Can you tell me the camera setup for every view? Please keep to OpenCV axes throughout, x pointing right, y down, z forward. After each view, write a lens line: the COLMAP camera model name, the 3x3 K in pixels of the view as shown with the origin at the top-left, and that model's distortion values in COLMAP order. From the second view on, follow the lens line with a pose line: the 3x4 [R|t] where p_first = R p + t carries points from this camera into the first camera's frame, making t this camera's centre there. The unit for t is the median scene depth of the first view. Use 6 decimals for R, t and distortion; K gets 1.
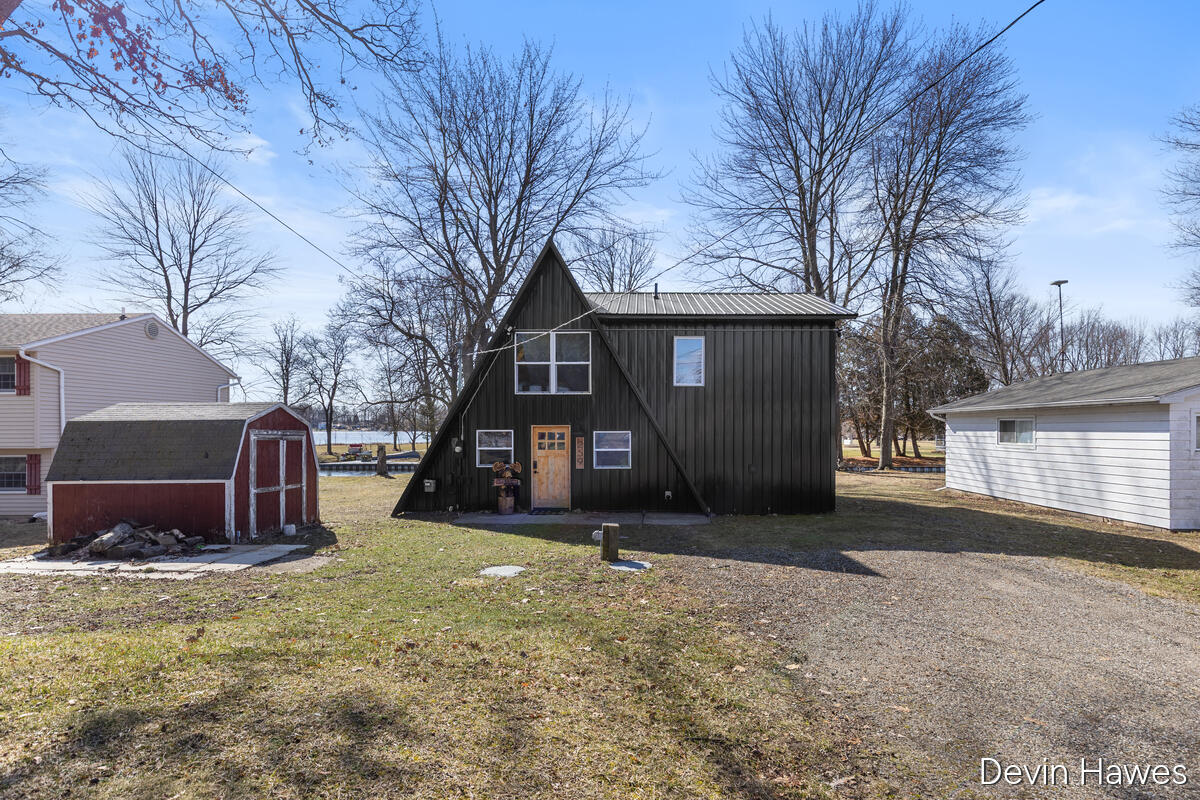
lens RADIAL K [[618.7, 0, 599.1], [0, 618.7, 425.8], [0, 0, 1]] dist [0.001717, 0.000022]
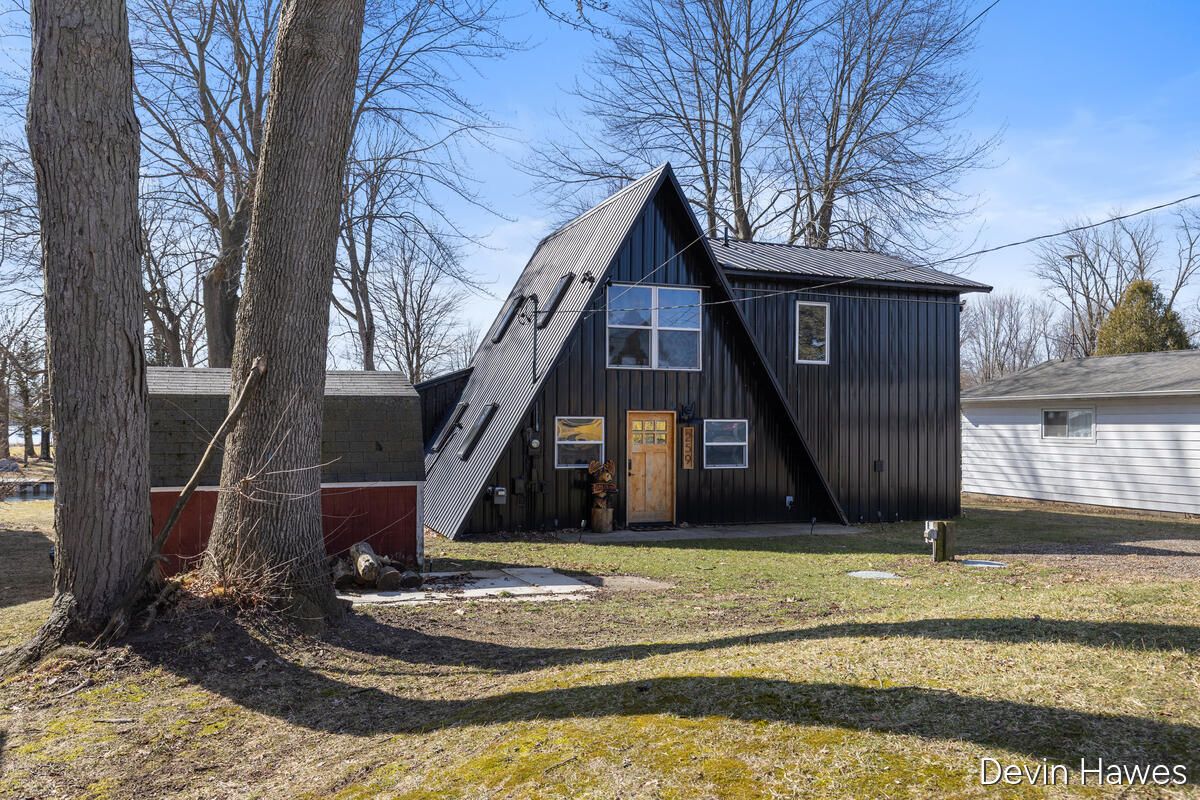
lens RADIAL K [[981.8, 0, 600.1], [0, 981.8, 404.6], [0, 0, 1]] dist [0.005873, 0.001248]
pose [[0.931176, 0.013313, 0.364326, -0.566646], [-0.008033, 0.999840, -0.016004, 0.010757], [-0.364480, 0.011976, 0.931134, -0.078901]]
